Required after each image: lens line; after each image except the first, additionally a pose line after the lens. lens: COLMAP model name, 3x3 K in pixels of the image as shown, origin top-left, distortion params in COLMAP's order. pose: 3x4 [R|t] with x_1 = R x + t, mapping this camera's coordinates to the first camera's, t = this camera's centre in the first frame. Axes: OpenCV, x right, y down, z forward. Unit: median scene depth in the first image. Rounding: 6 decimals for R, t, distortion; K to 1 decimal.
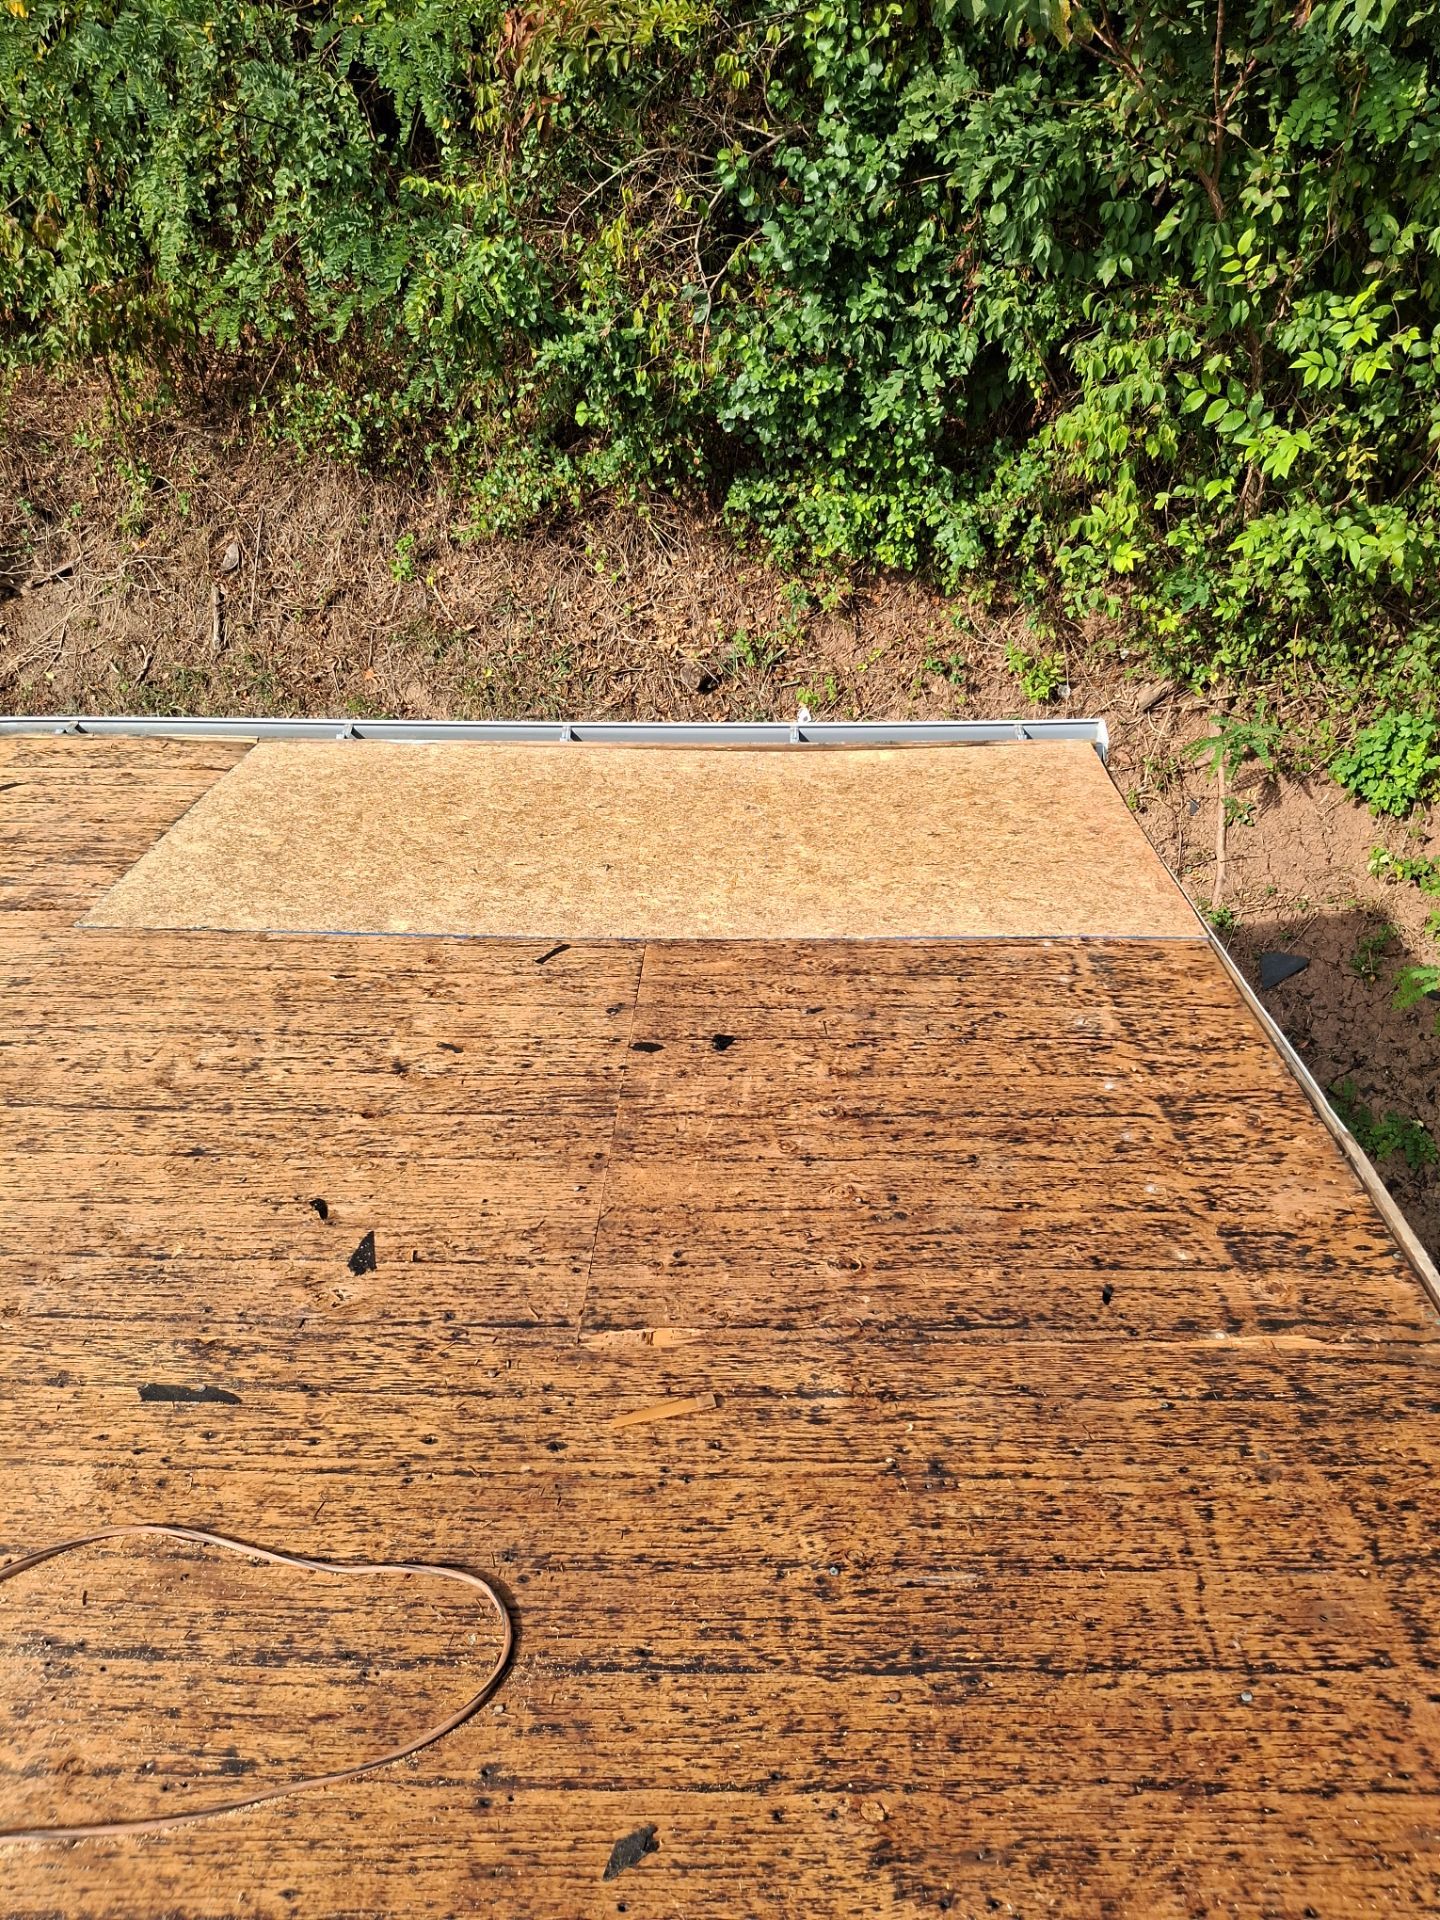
lens RADIAL K [[1673.5, 0, 693.8], [0, 1673.5, 1072.6], [0, 0, 1]] dist [0.029410, -0.129797]
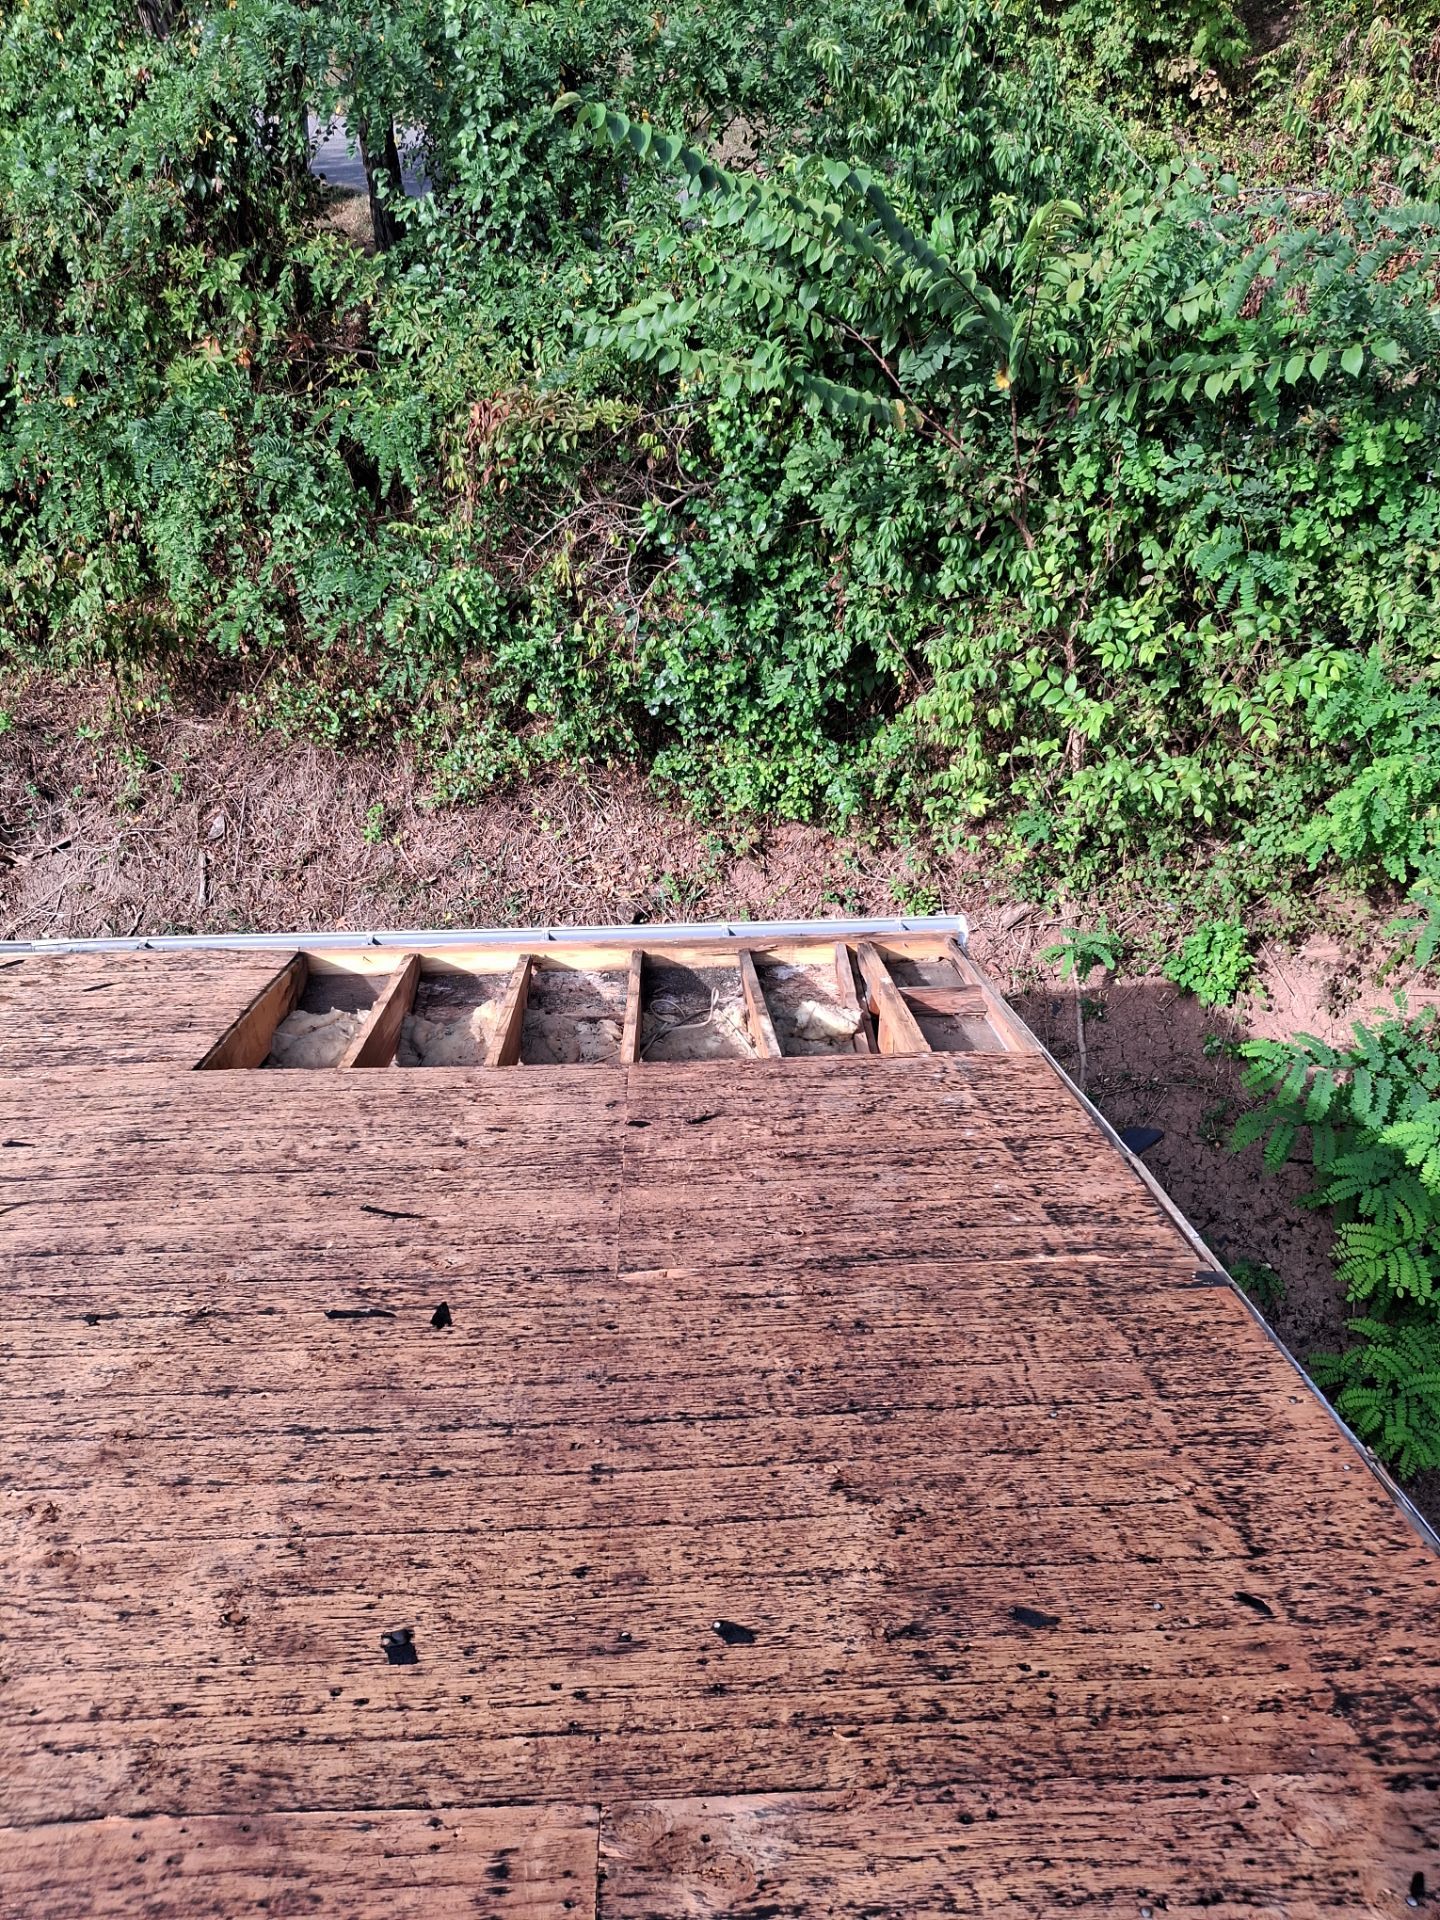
lens RADIAL K [[1448.1, 0, 704.8], [0, 1448.1, 944.4], [0, 0, 1]] dist [0.019033, -0.050812]
pose [[0.998334, -0.026995, 0.051005, -0.037281], [0.036937, 0.977986, -0.205378, 0.105583], [-0.044338, 0.206919, 0.977353, -0.246791]]
